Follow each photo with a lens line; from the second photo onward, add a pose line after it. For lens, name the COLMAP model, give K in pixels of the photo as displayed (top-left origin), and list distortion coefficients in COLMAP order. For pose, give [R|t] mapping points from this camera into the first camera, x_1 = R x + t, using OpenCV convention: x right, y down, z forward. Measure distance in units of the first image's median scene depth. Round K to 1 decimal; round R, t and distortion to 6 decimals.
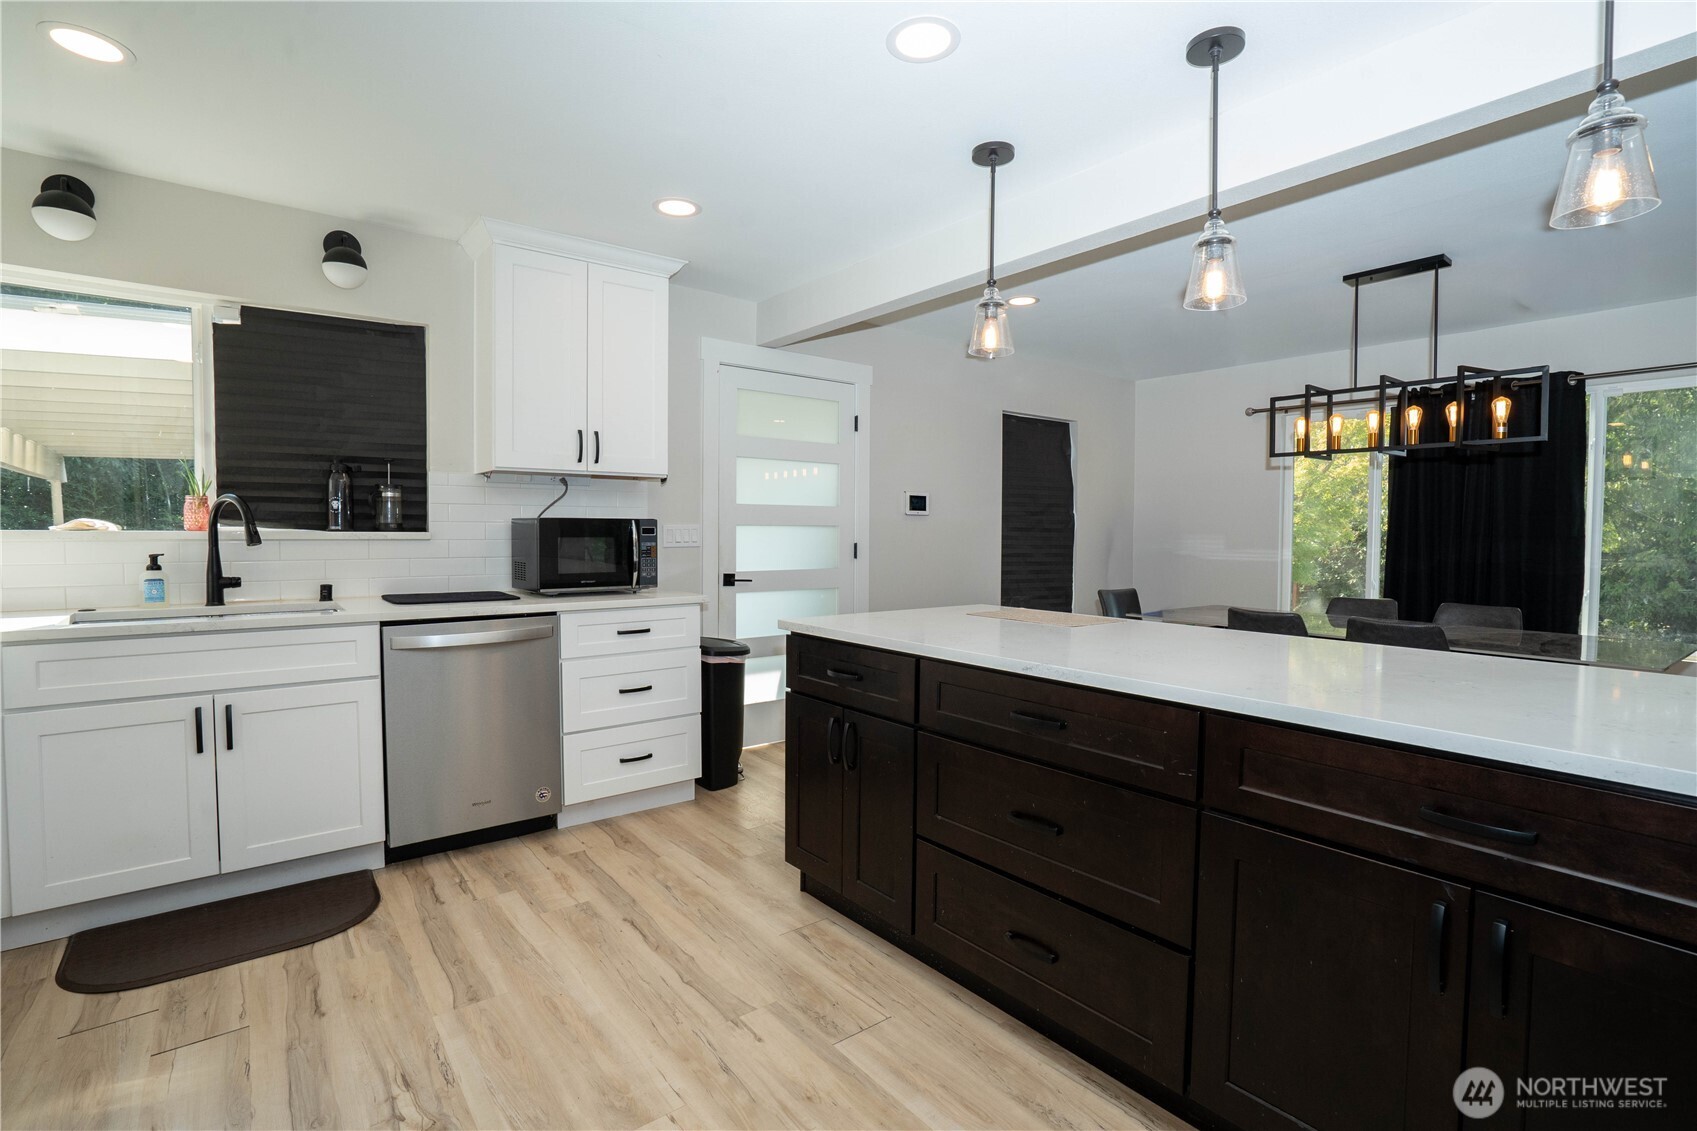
lens RADIAL K [[803.9, 0, 879.5], [0, 803.9, 563.4], [0, 0, 1]] dist [-0.001577, 0.000127]
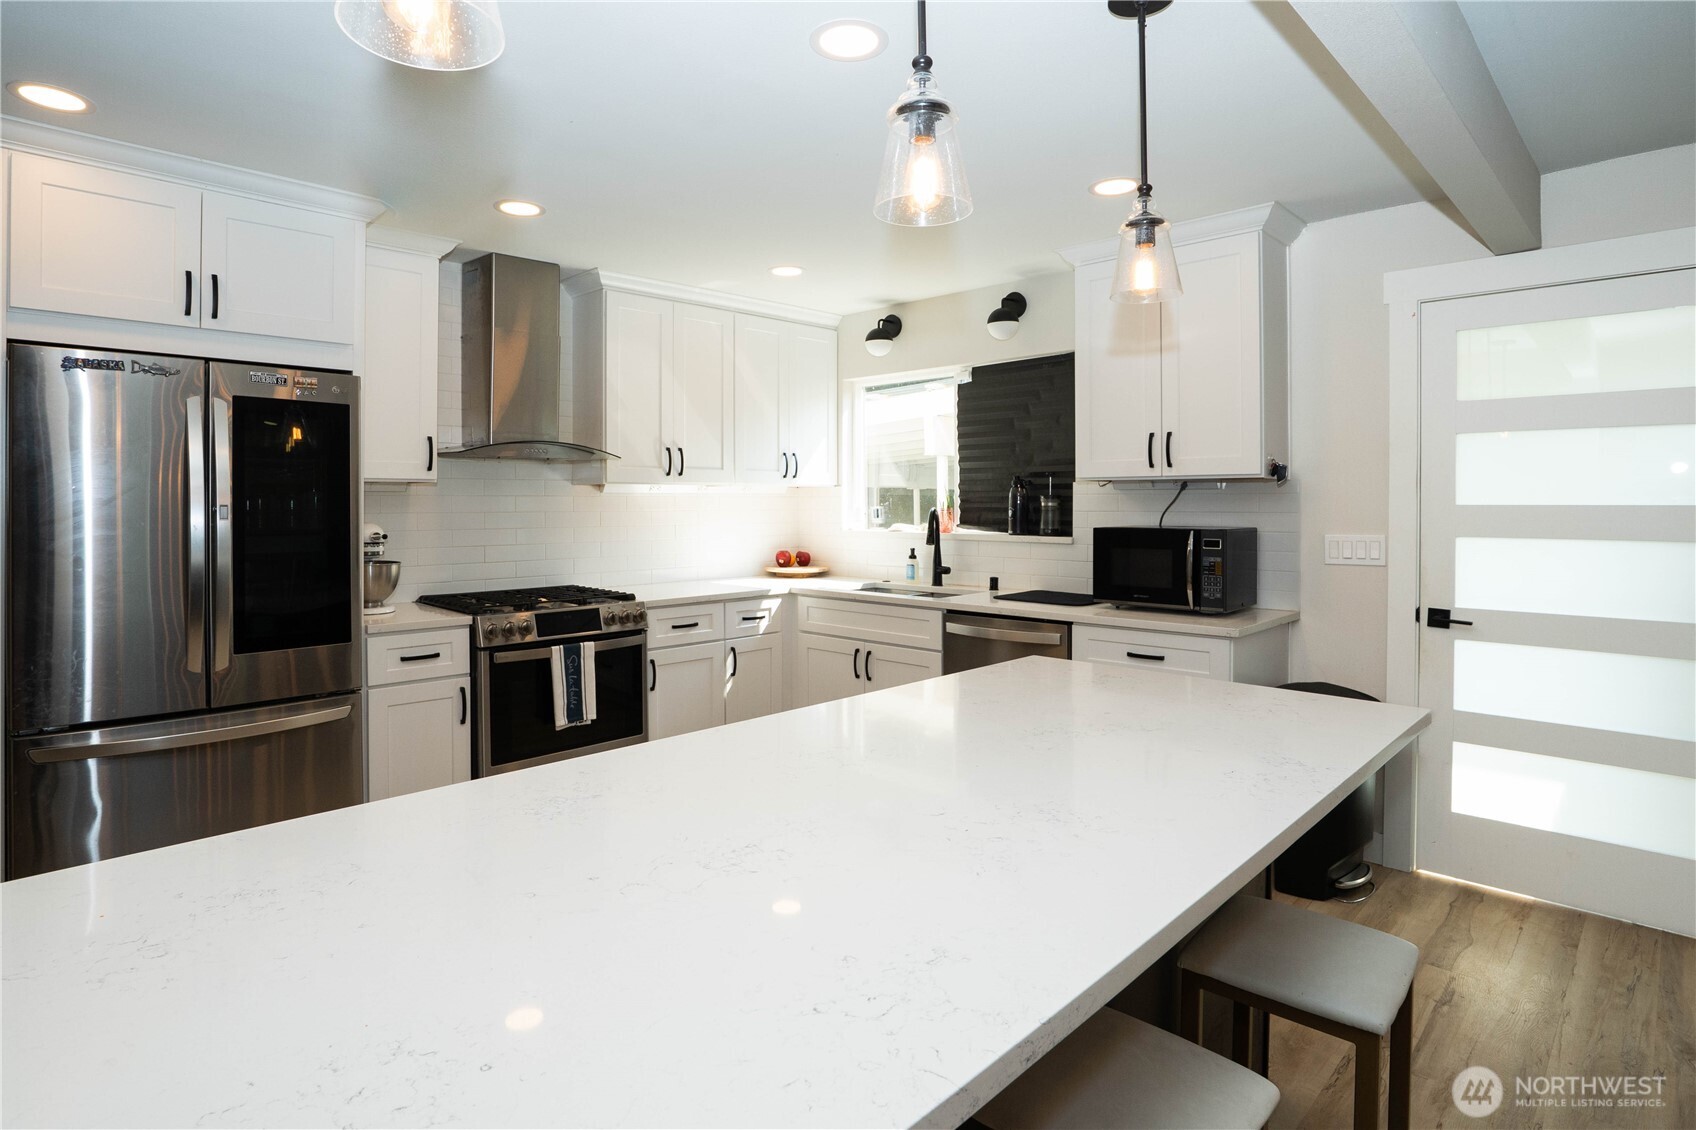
lens RADIAL K [[965.9, 0, 845.8], [0, 965.9, 516.0], [0, 0, 1]] dist [-0.003893, 0.031452]
pose [[0.107451, 0.013287, -0.994122, 0.738010], [-0.039873, 0.999164, 0.009045, -0.069062], [0.993411, 0.038667, 0.107891, 0.558941]]
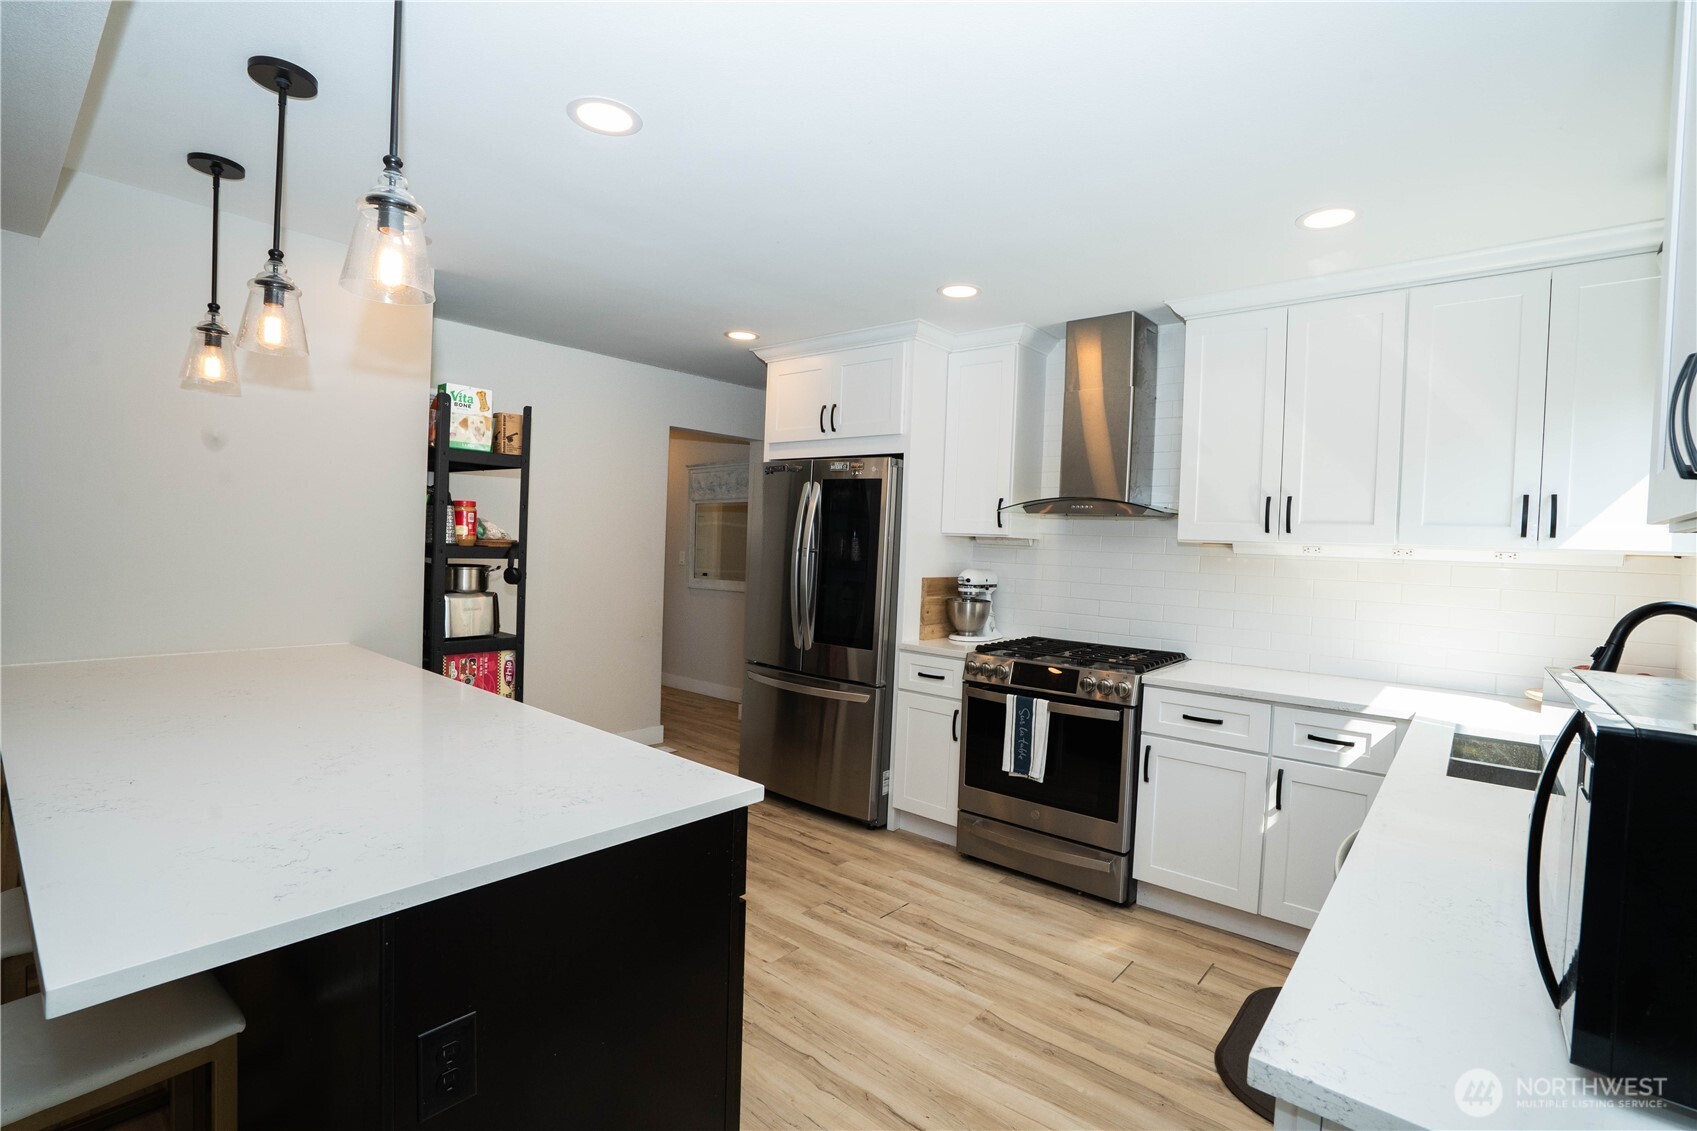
lens RADIAL K [[803.9, 0, 879.5], [0, 803.9, 563.4], [0, 0, 1]] dist [-0.001577, 0.000127]
pose [[-0.980658, -0.031998, -0.193096, -0.071882], [-0.046122, 0.996543, 0.069100, -0.111952], [0.190218, 0.076669, -0.978744, 1.263238]]
